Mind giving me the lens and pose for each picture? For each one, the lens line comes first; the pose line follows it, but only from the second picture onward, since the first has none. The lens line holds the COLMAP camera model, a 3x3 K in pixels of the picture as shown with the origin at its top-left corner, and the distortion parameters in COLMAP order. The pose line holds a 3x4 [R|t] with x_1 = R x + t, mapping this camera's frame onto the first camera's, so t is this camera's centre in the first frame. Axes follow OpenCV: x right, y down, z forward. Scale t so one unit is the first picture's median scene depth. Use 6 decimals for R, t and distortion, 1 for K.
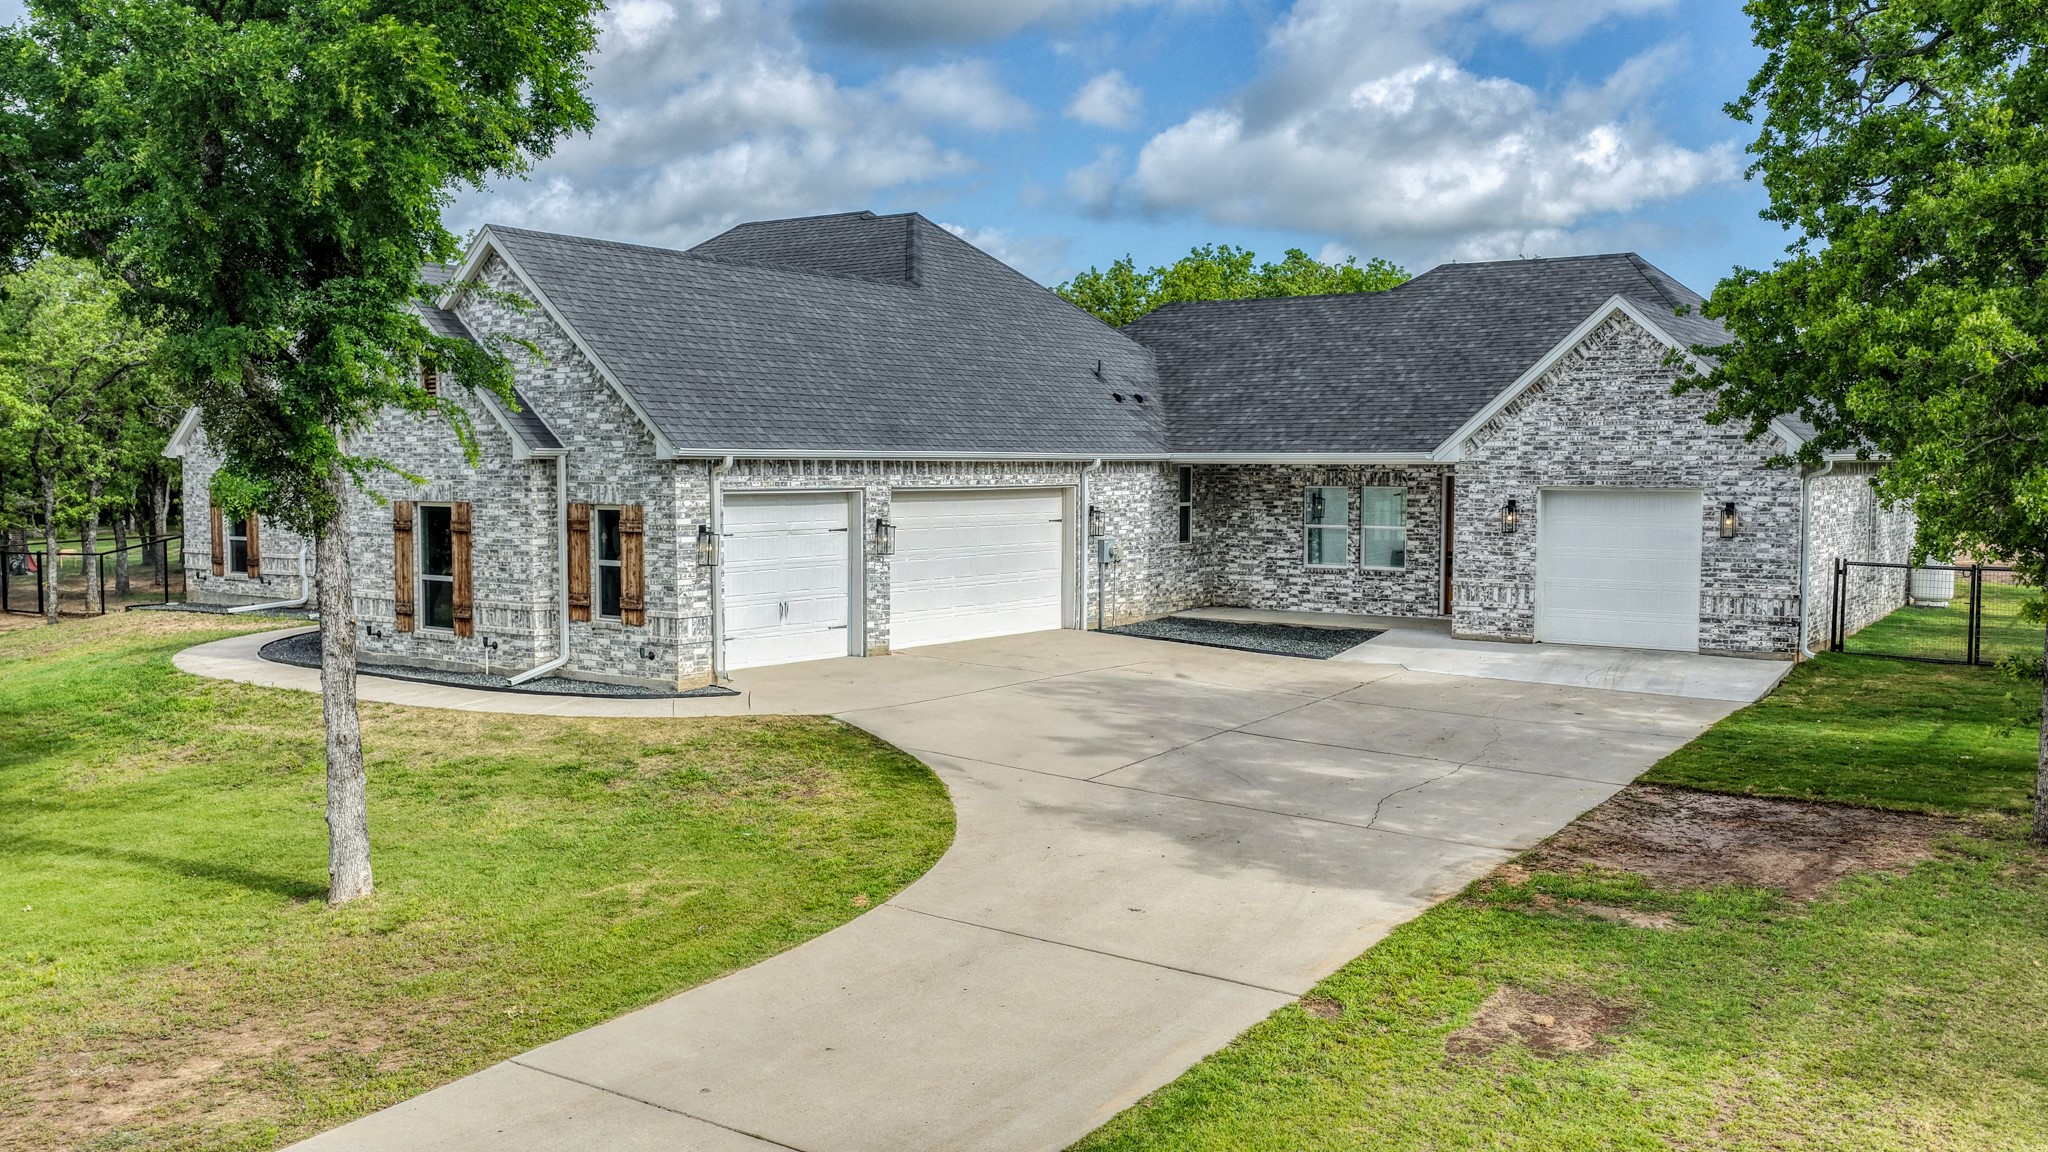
lens RADIAL K [[1701.9, 0, 1024.0], [0, 1701.9, 576.0], [0, 0, 1]] dist [-0.008819, 0.015000]
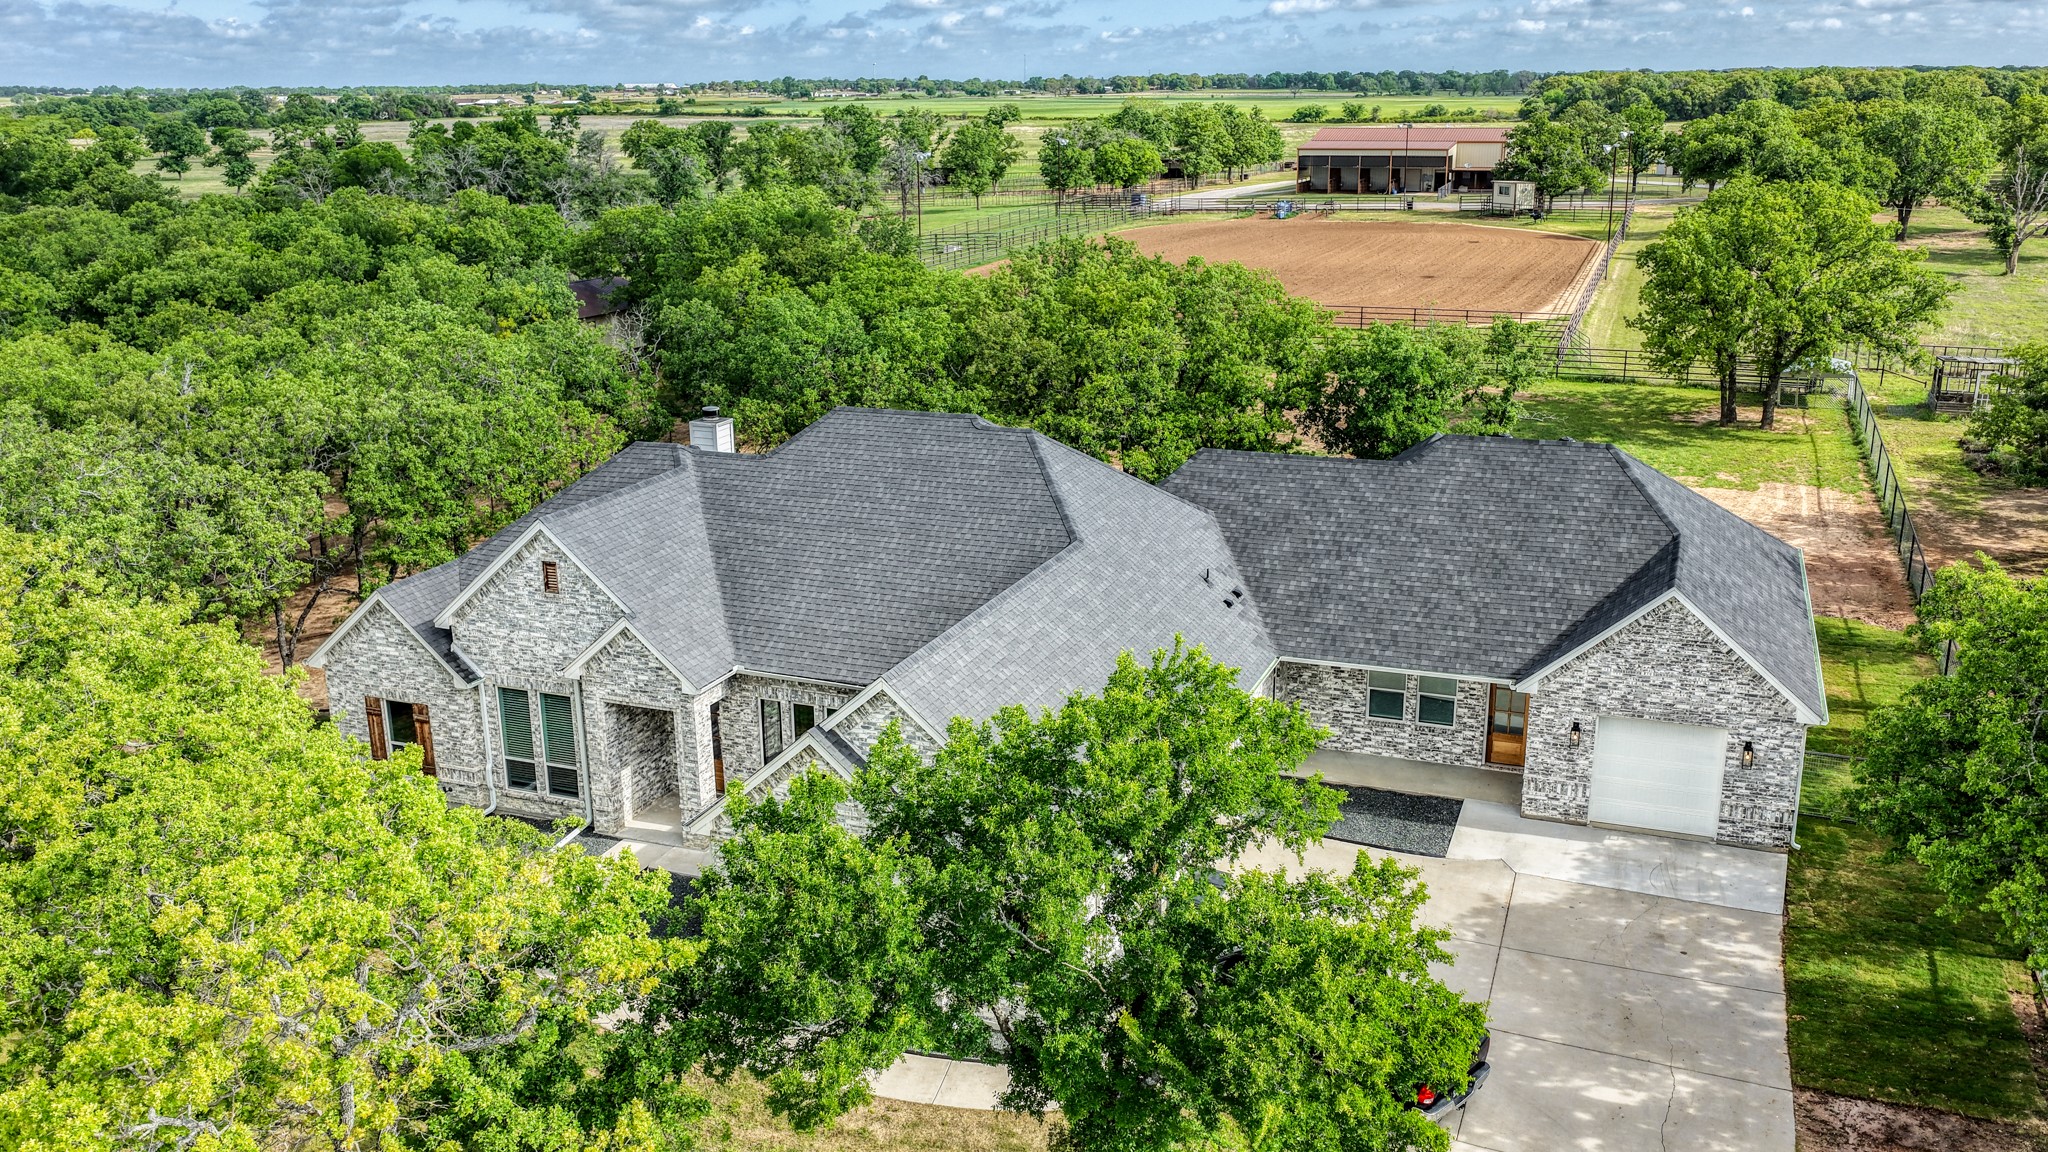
lens RADIAL K [[1701.9, 0, 1024.0], [0, 1701.9, 576.0], [0, 0, 1]] dist [-0.008819, 0.015000]
pose [[0.972596, -0.076783, 0.219456, -0.408745], [0.029730, 0.977218, 0.210146, -0.449396], [-0.230592, -0.197862, 0.952721, -0.119940]]
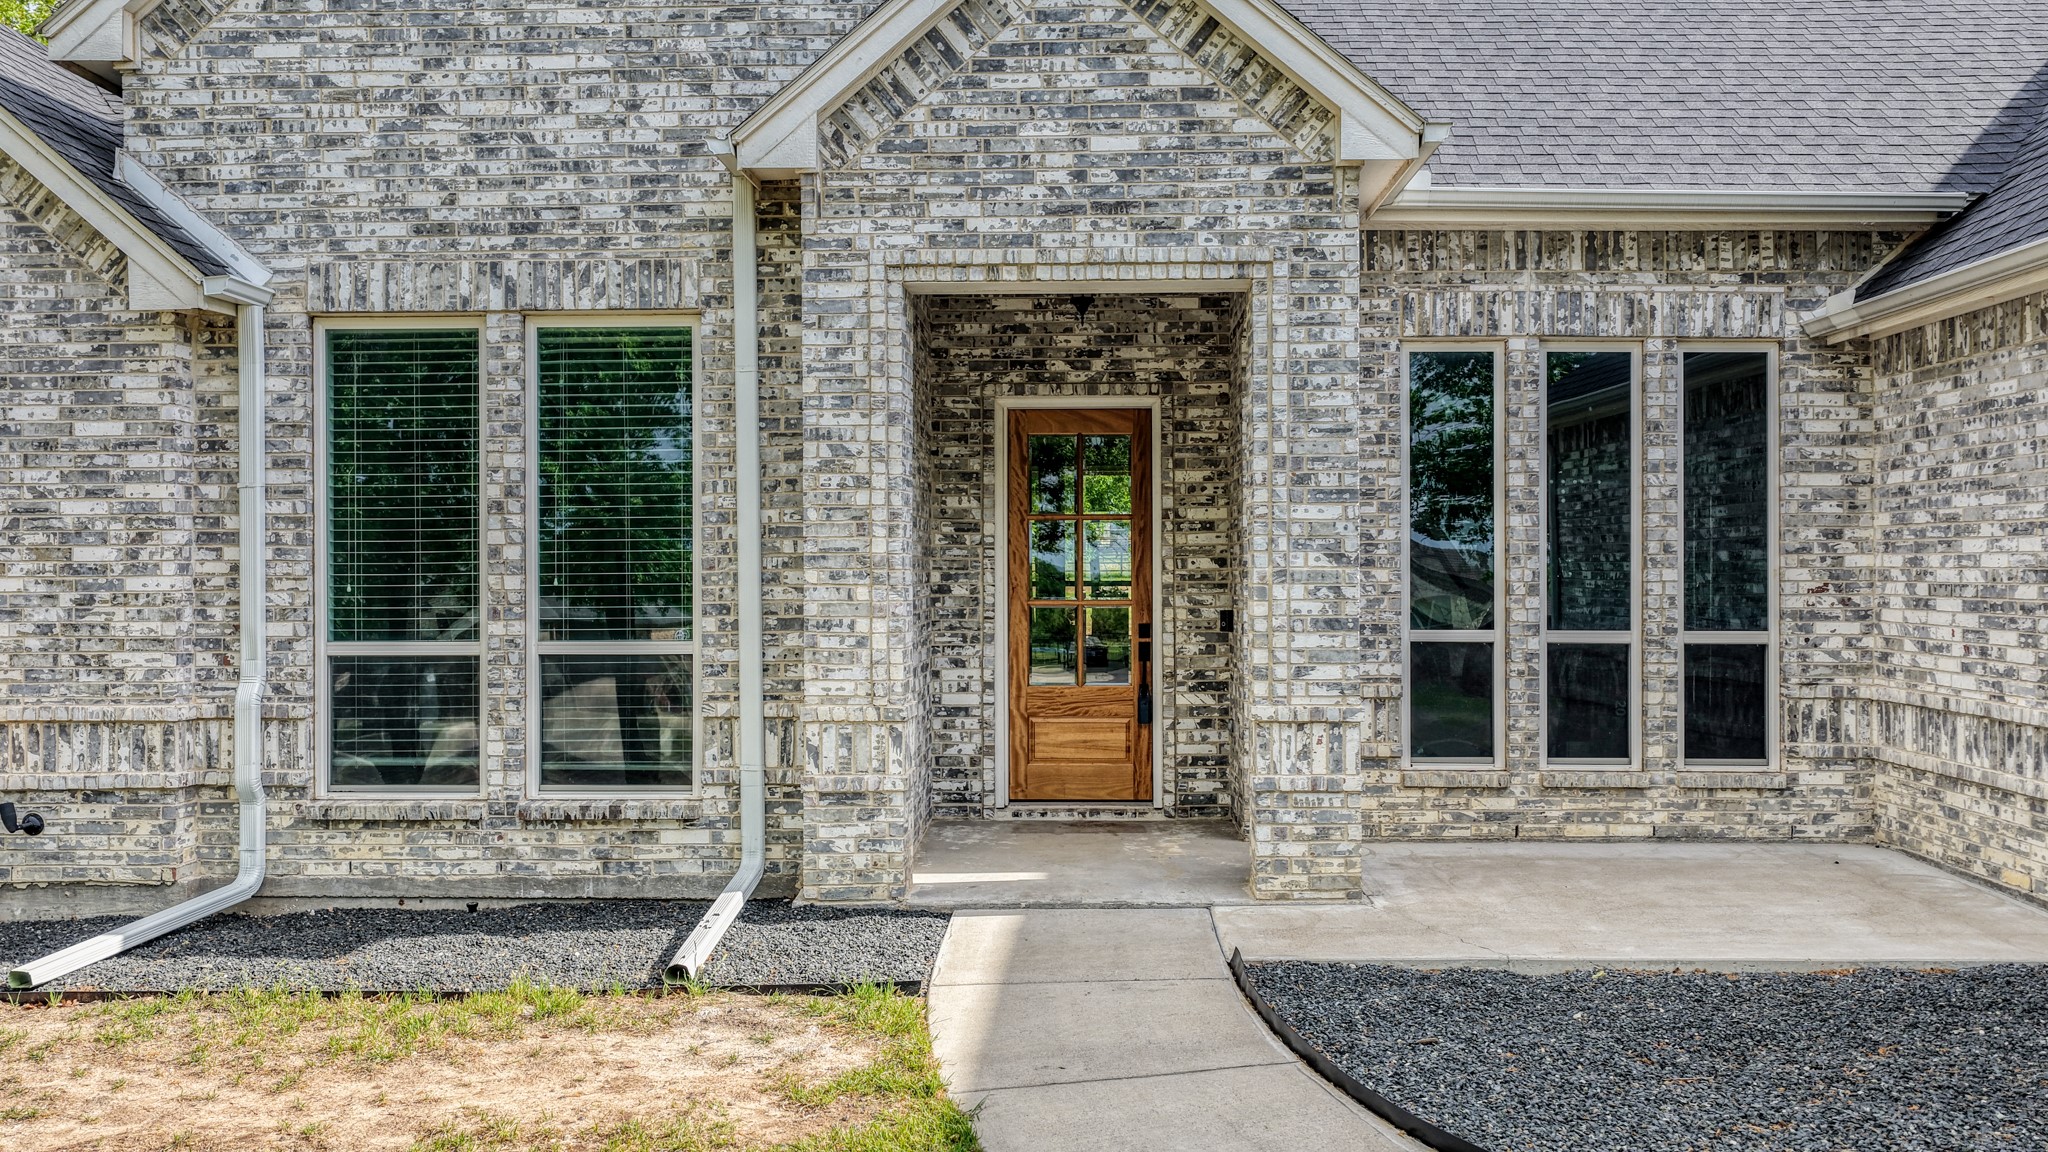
lens RADIAL K [[1701.9, 0, 1024.0], [0, 1701.9, 576.0], [0, 0, 1]] dist [-0.008819, 0.015000]
pose [[0.833363, -0.006513, 0.552688, -0.596344], [0.042844, 0.997683, -0.052845, -0.016448], [-0.551064, 0.067718, 0.831711, 0.926584]]
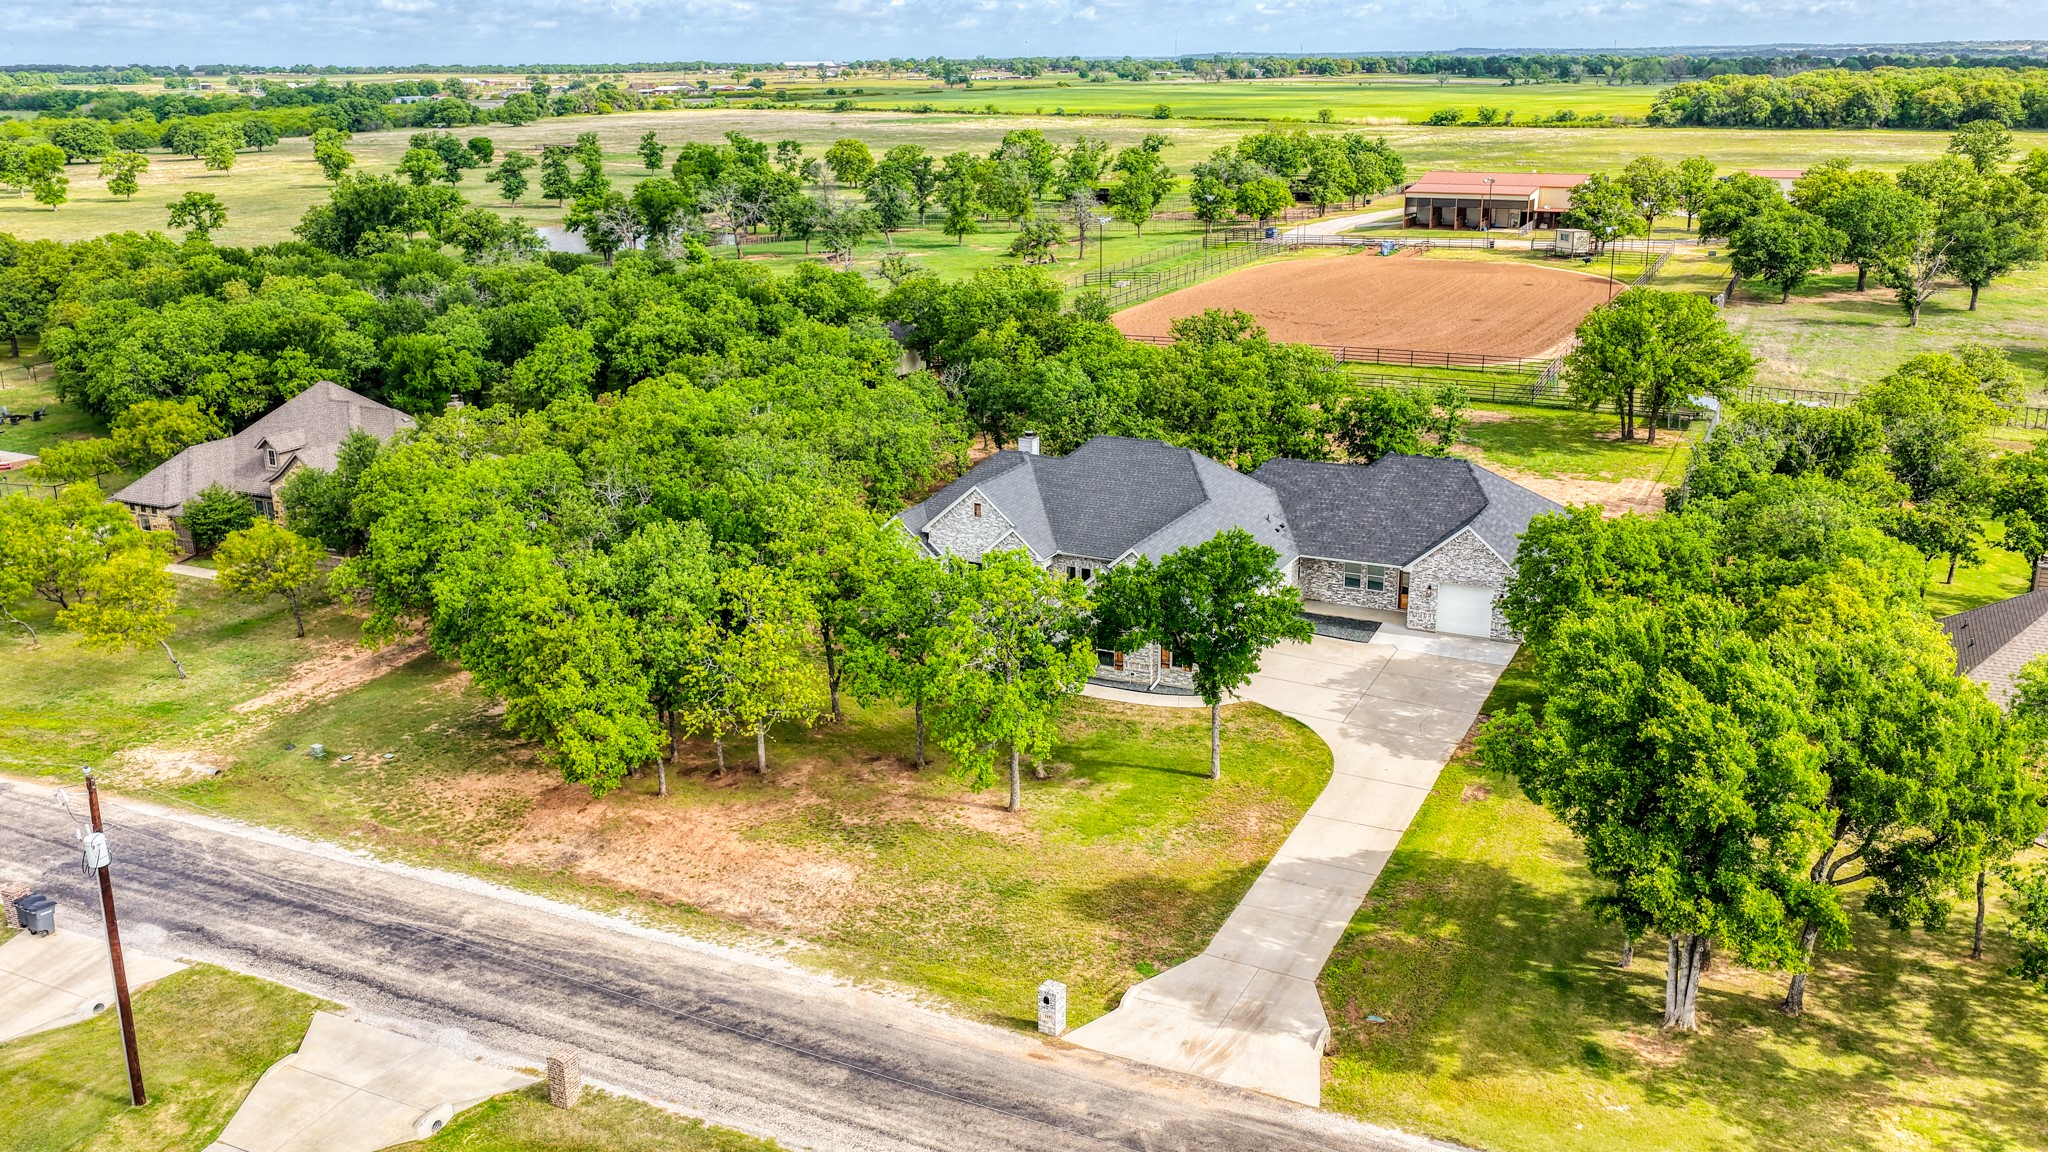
lens RADIAL K [[1701.9, 0, 1024.0], [0, 1701.9, 576.0], [0, 0, 1]] dist [-0.008819, 0.015000]
pose [[0.988716, -0.054958, 0.139357, -0.823217], [0.022718, 0.974522, 0.223140, -0.742759], [-0.148070, -0.217456, 0.964774, -1.742422]]
